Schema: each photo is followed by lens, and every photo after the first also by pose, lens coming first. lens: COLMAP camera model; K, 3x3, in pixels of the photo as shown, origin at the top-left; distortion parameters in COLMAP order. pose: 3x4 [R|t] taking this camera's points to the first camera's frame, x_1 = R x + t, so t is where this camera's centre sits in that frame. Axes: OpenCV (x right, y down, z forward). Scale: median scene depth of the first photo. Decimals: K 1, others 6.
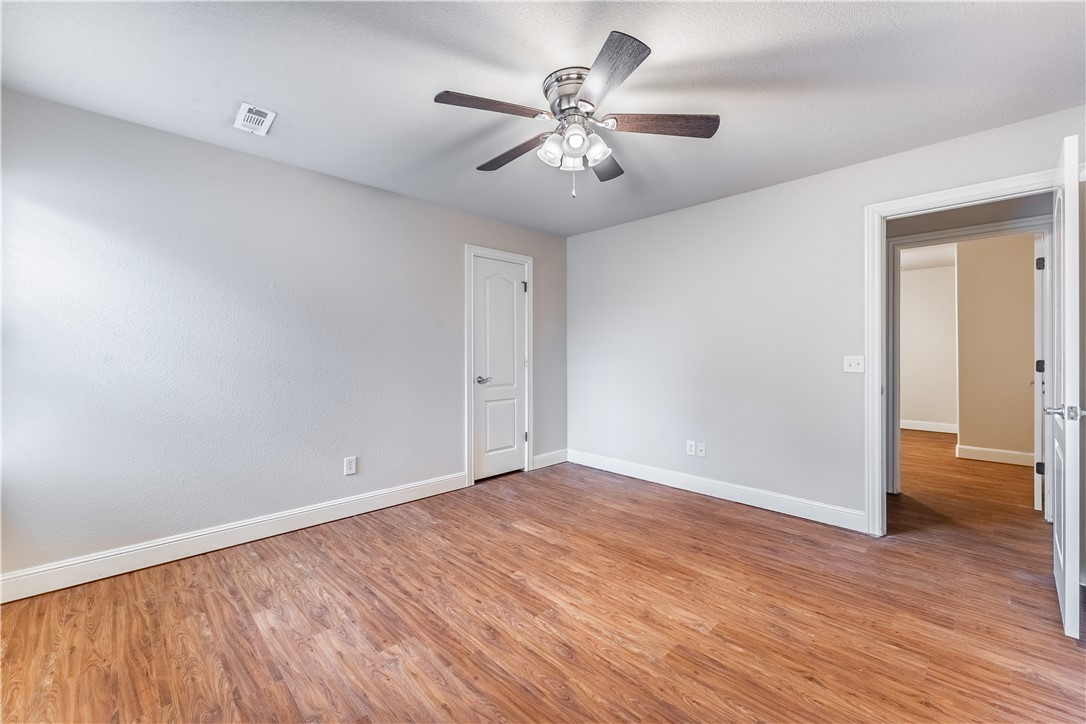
lens RADIAL K [[444.7, 0, 534.5], [0, 444.7, 357.5], [0, 0, 1]] dist [0.001654, -0.000610]
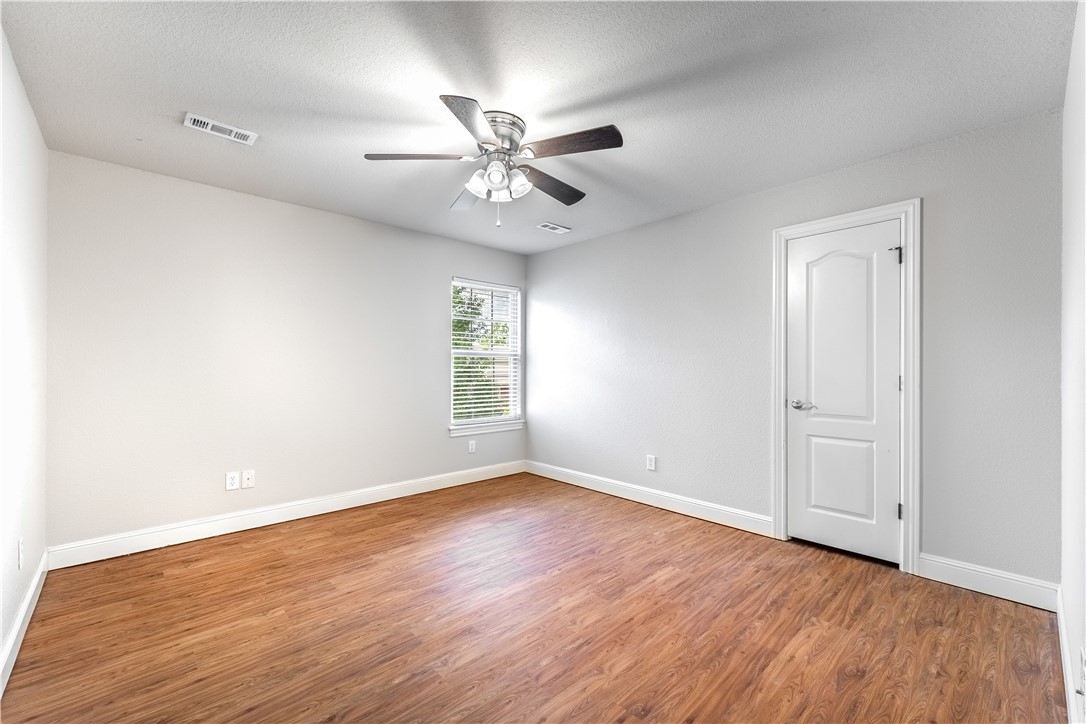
lens RADIAL K [[444.7, 0, 542.4], [0, 444.7, 366.1], [0, 0, 1]] dist [0.001654, -0.000610]
pose [[-0.009187, -0.000737, -0.999958, 0.770259], [-0.014340, 0.999897, -0.000605, -0.007522], [0.999855, 0.014334, -0.009196, 0.719177]]
